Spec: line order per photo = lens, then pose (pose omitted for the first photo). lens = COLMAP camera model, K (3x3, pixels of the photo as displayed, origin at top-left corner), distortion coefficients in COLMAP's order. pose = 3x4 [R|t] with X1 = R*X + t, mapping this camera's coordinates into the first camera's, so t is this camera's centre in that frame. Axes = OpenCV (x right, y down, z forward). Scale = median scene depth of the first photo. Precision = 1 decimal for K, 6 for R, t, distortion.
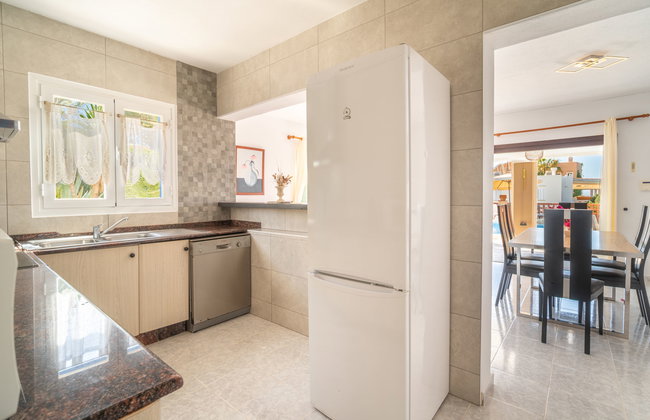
lens RADIAL K [[306.3, 0, 325.2], [0, 306.3, 201.7], [0, 0, 1]] dist [-0.003225, 0.000198]
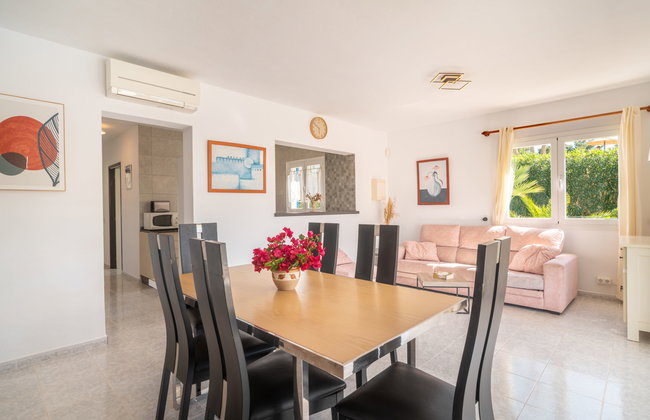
lens RADIAL K [[326.3, 0, 323.8], [0, 326.3, 208.4], [0, 0, 1]] dist [-0.000552, 0.007140]
pose [[-0.076403, 0.010595, -0.997021, 1.277075], [-0.007045, 0.999913, 0.011165, -0.028376], [0.997052, 0.007877, -0.076322, 1.029092]]
